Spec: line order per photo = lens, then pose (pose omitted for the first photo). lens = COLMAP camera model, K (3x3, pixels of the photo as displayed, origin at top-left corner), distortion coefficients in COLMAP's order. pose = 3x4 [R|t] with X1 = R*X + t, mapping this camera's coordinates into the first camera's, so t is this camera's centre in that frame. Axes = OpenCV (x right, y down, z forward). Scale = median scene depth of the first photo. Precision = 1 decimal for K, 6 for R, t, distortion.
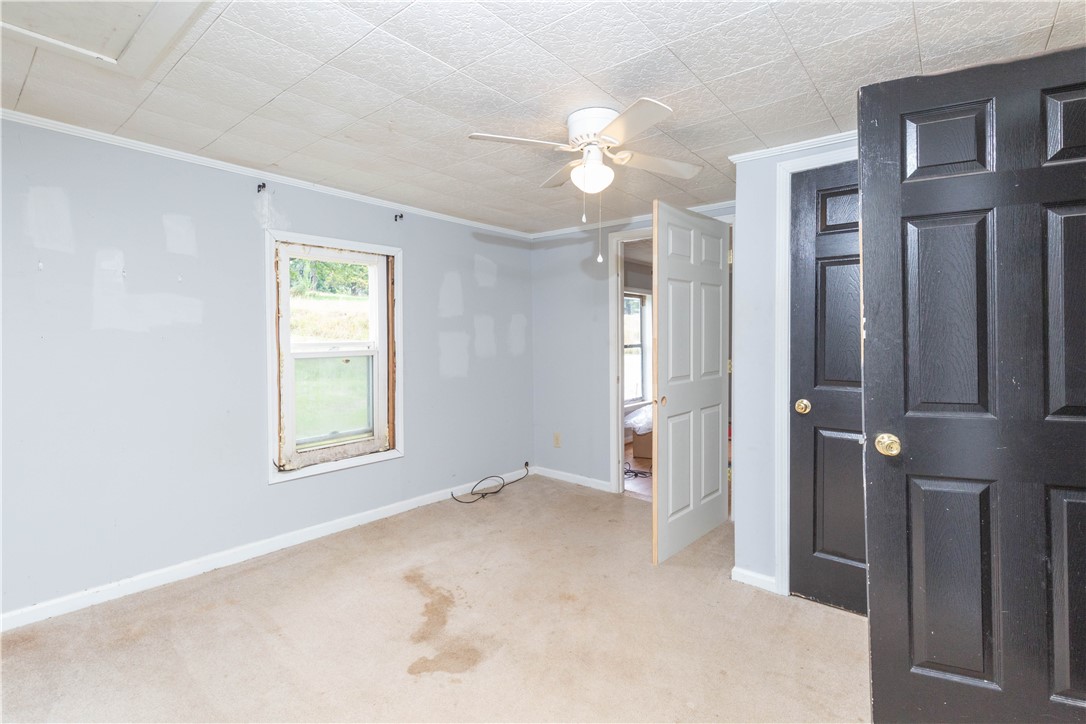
lens RADIAL K [[498.8, 0, 543.0], [0, 498.8, 362.0], [0, 0, 1]] dist [0.001602, 0.000198]
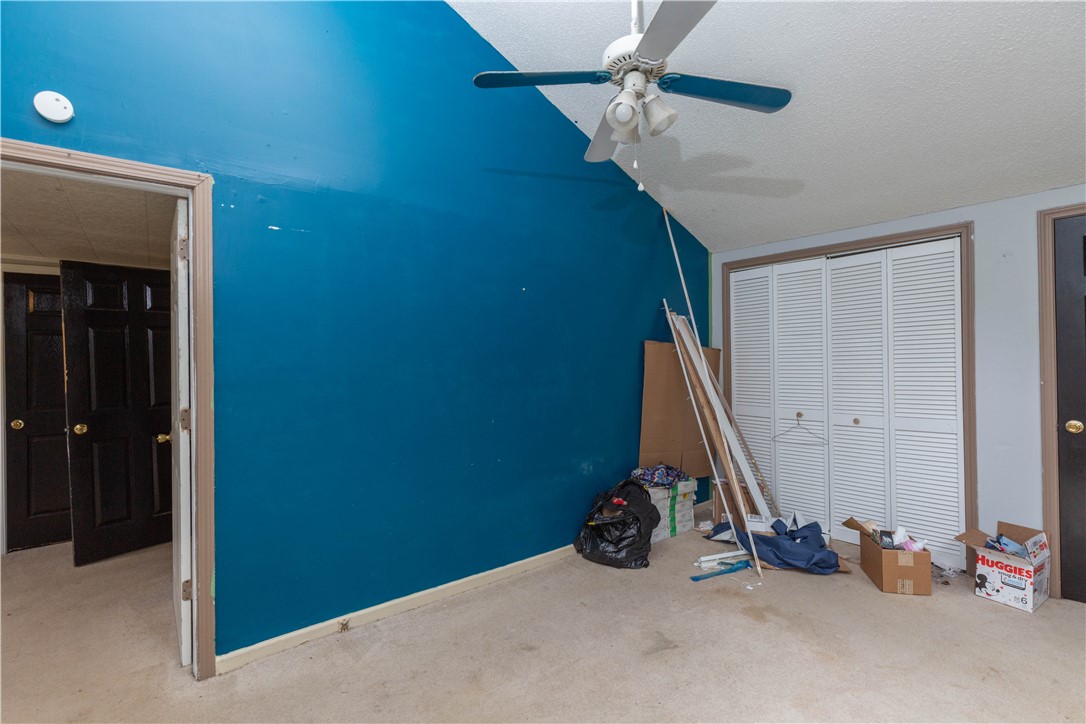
lens RADIAL K [[498.8, 0, 543.0], [0, 498.8, 362.0], [0, 0, 1]] dist [0.001602, 0.000198]
pose [[0.228658, 0.008243, 0.973472, -0.872064], [0.036099, 0.999205, -0.016940, -0.018801], [-0.972837, 0.039015, 0.228179, -1.321110]]
